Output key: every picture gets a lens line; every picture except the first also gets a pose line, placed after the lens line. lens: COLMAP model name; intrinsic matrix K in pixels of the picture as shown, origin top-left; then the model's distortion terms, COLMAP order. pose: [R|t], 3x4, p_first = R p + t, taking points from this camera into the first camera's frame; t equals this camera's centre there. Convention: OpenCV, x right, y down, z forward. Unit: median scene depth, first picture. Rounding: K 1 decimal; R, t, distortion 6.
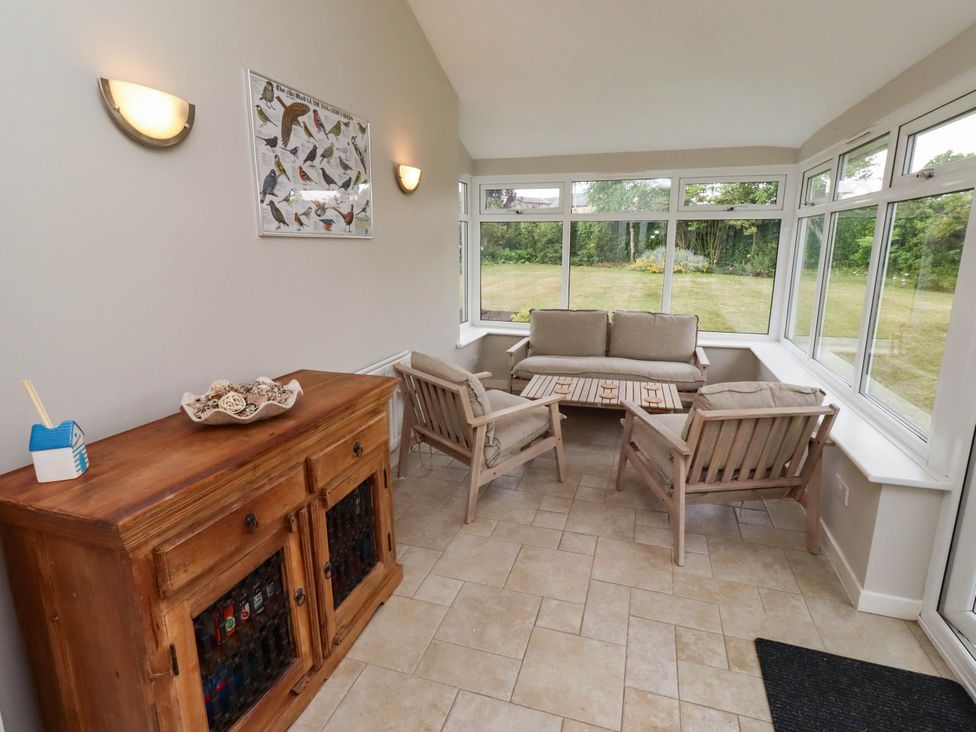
lens RADIAL K [[511.5, 0, 492.2], [0, 511.5, 347.4], [0, 0, 1]] dist [0.015245, 0.000127]
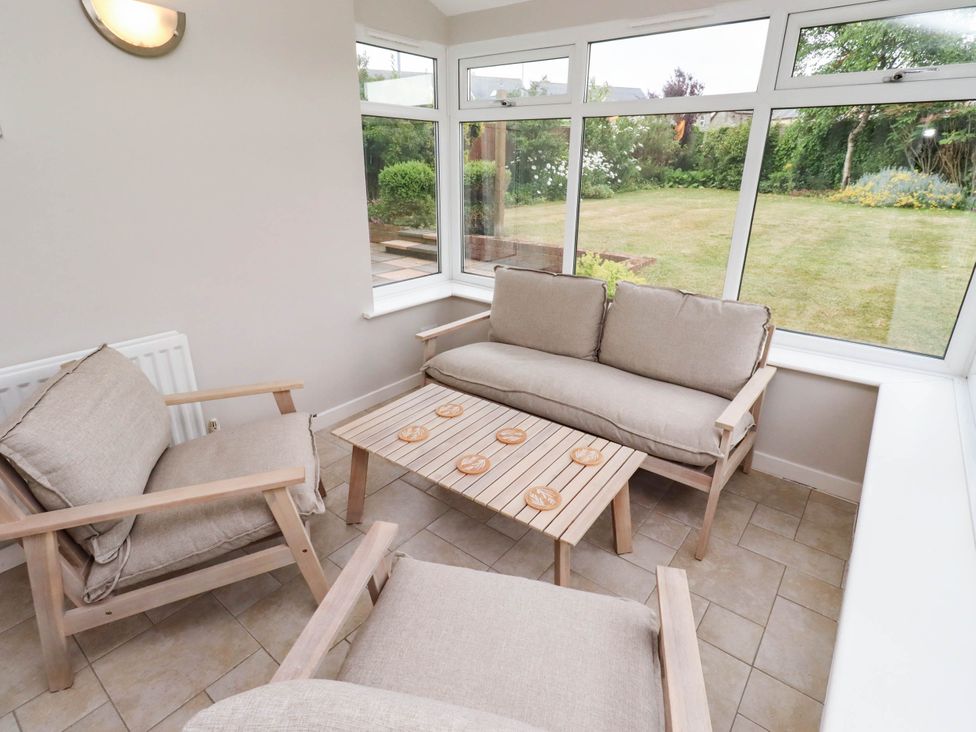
lens RADIAL K [[511.5, 0, 492.2], [0, 511.5, 347.4], [0, 0, 1]] dist [0.015245, 0.000127]
pose [[0.935488, 0.130857, -0.328234, 0.087480], [-0.081948, 0.983920, 0.158702, -0.022726], [0.343724, -0.121566, 0.931169, 0.120096]]
